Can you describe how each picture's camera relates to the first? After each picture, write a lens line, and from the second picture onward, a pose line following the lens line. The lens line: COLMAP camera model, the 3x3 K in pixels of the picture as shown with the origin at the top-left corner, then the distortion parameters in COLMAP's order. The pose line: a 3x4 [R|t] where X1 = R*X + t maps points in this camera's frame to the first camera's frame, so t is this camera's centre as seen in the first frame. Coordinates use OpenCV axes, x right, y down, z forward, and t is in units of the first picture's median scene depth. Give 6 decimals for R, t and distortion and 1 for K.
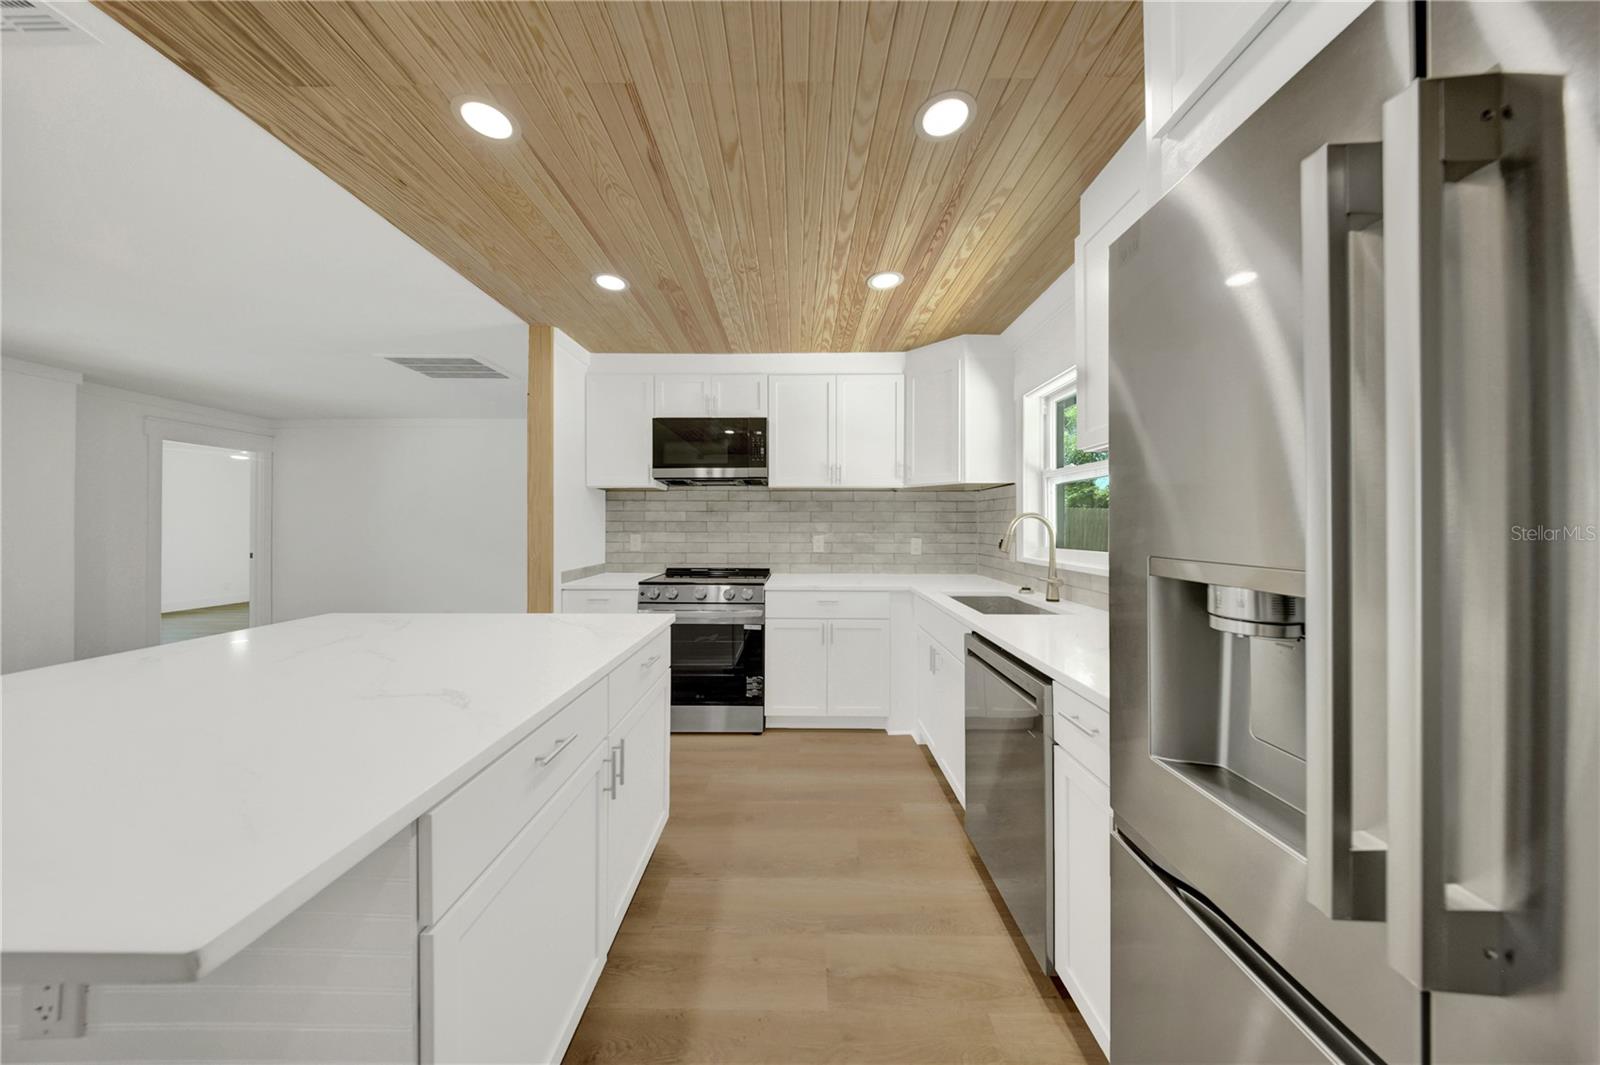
lens RADIAL K [[494.6, 0, 869.3], [0, 494.6, 524.6], [0, 0, 1]] dist [-0.000105, -0.000012]
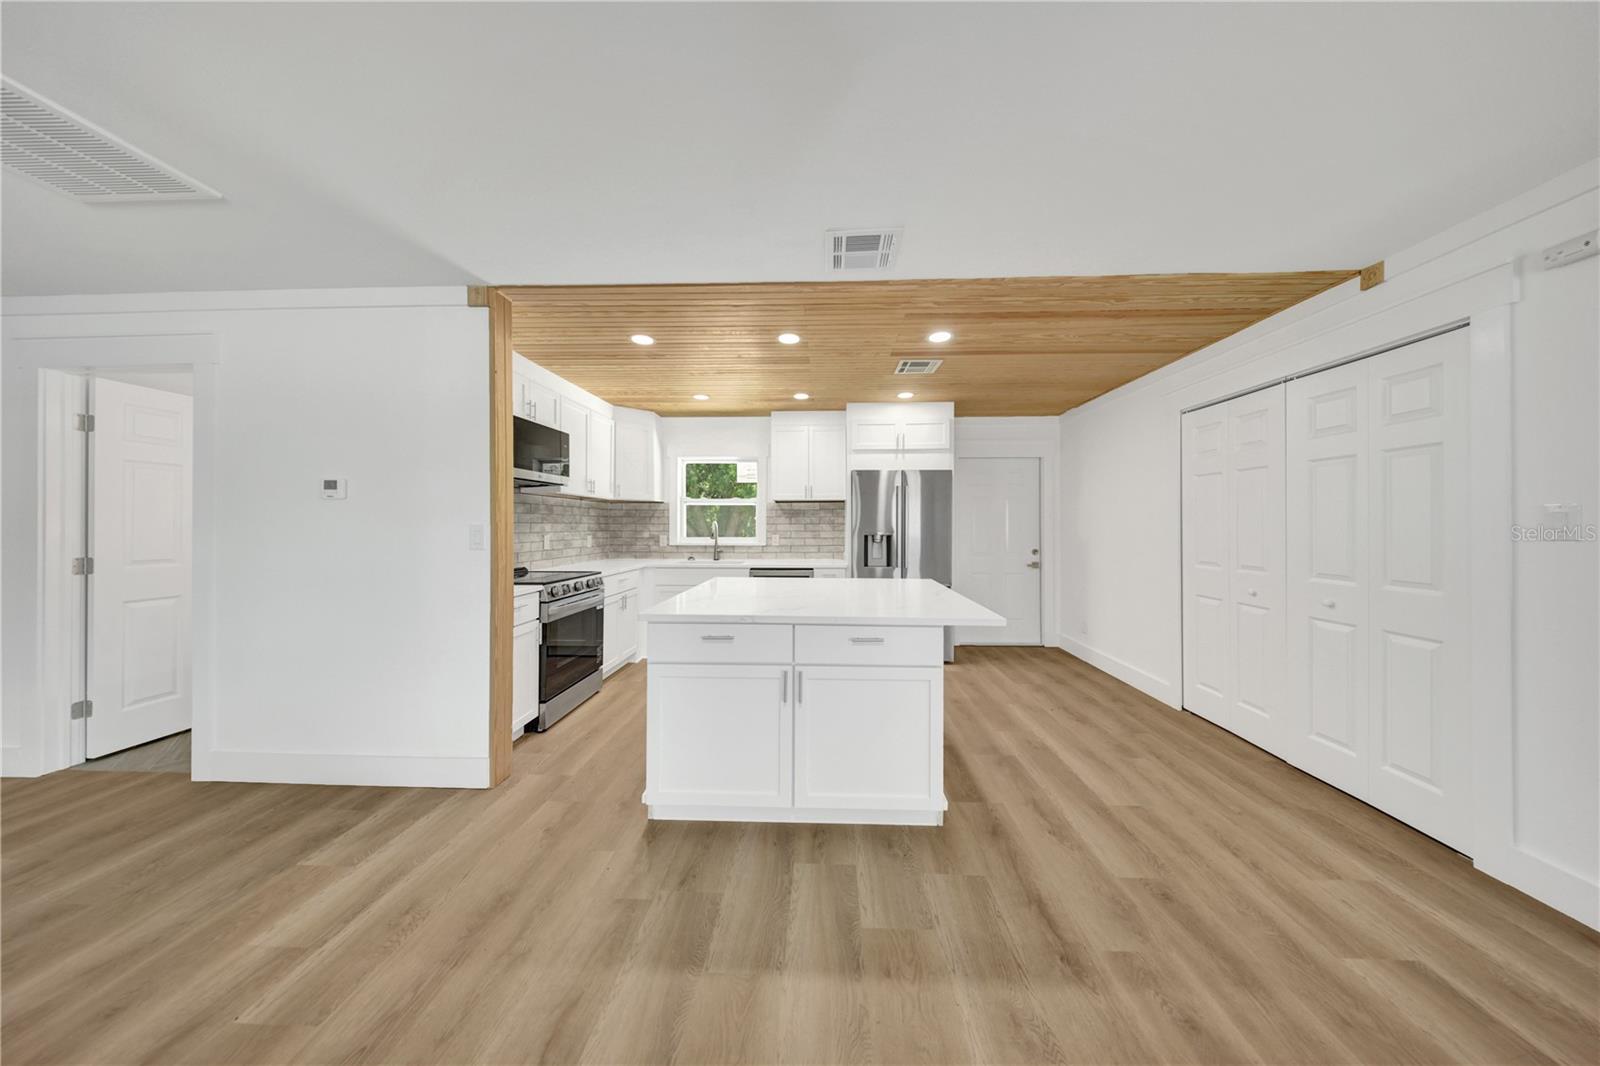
lens RADIAL K [[479.3, 0, 817.0], [0, 479.3, 524.8], [0, 0, 1]] dist [-0.001790, -0.000167]
pose [[0.007801, -0.000528, 0.999969, -1.257670], [-0.003628, 0.999993, 0.000556, -0.004566], [-0.999963, -0.003633, 0.007799, 0.376846]]
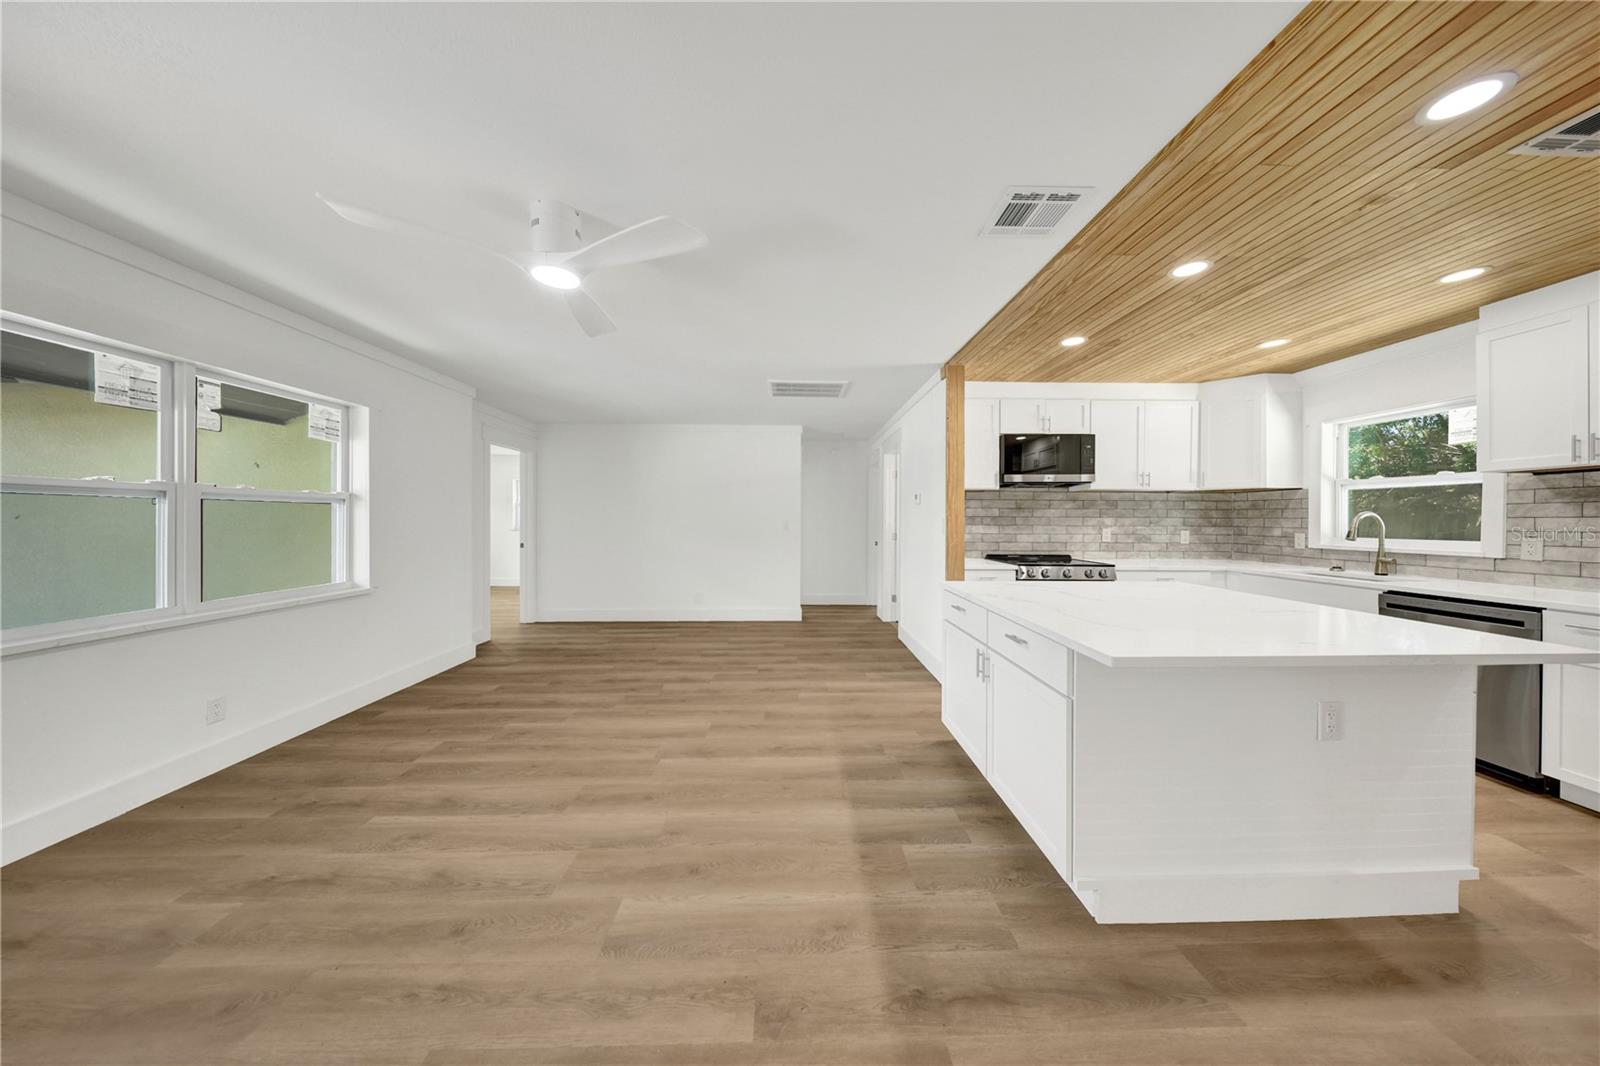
lens RADIAL K [[534.2, 0, 819.4], [0, 534.2, 524.2], [0, 0, 1]] dist [0.007802, -0.005200]
pose [[0.999287, 0.002358, 0.037695, -0.901690], [-0.002767, 0.999938, 0.010816, -0.000499], [-0.037667, -0.010912, 0.999231, -0.318195]]
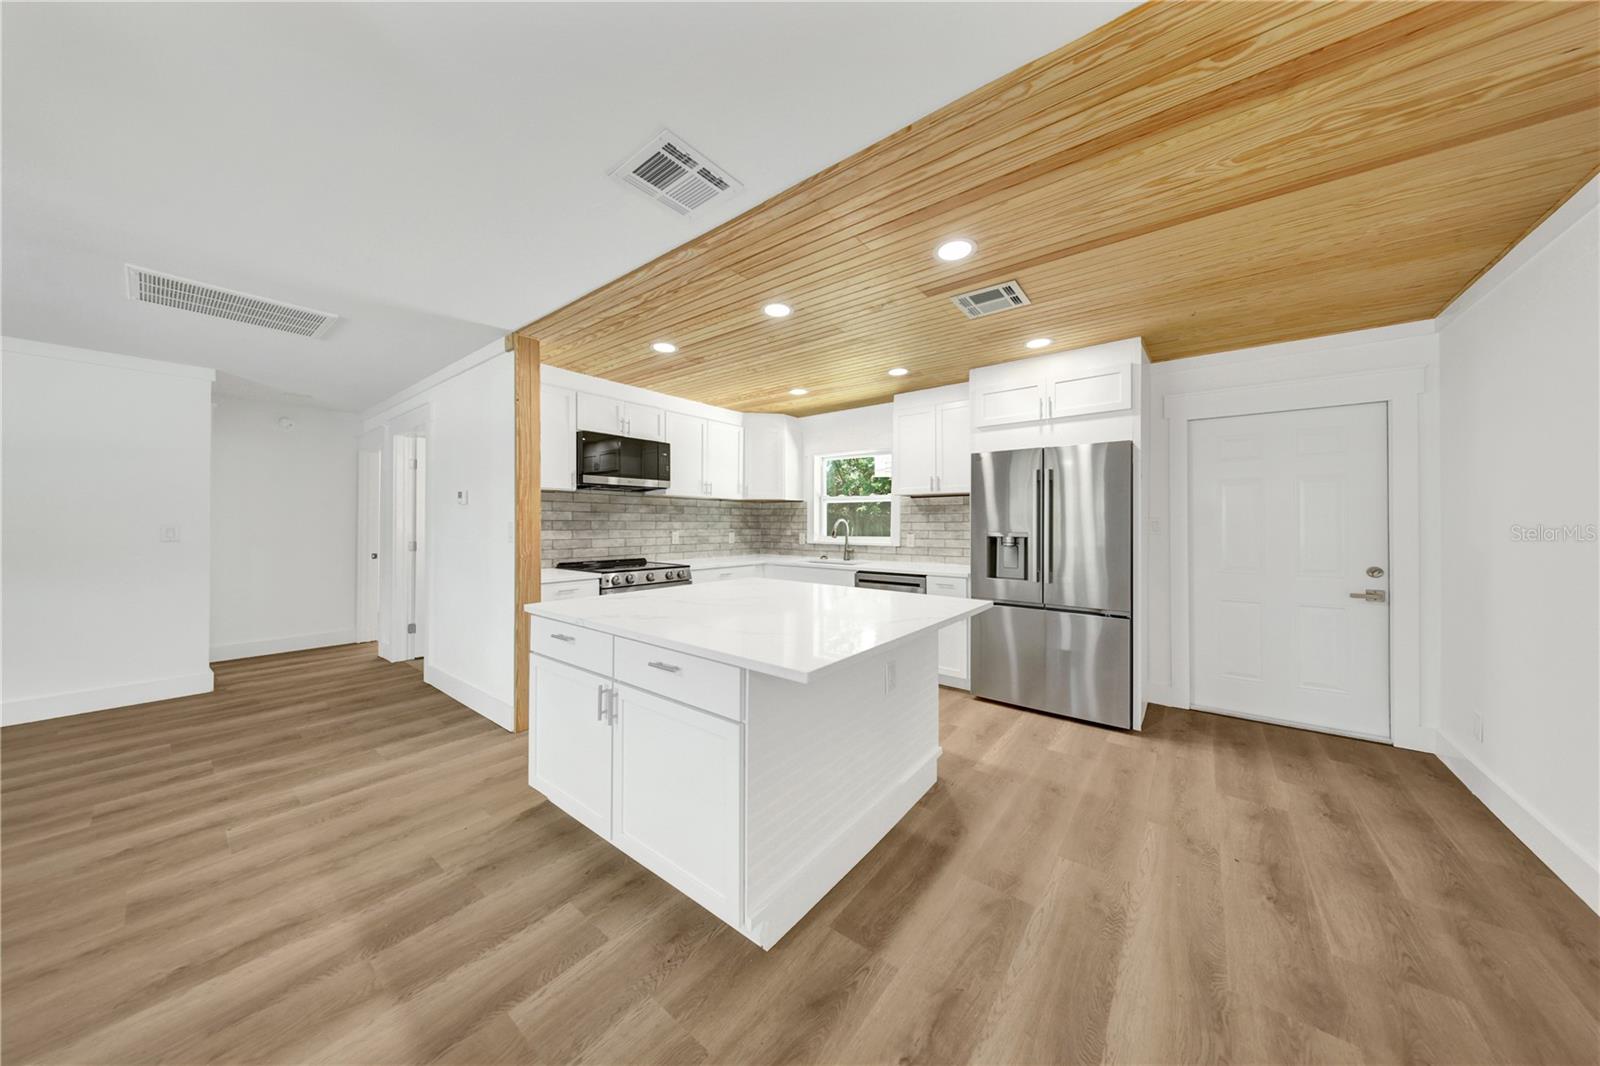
lens RADIAL K [[483.6, 0, 829.8], [0, 483.6, 520.8], [0, 0, 1]] dist [-0.000408, -0.000146]
pose [[0.595405, 0.004301, 0.803414, -0.938427], [-0.003366, 0.999990, -0.002858, -0.004794], [-0.803419, -0.001003, 0.595414, -0.117745]]
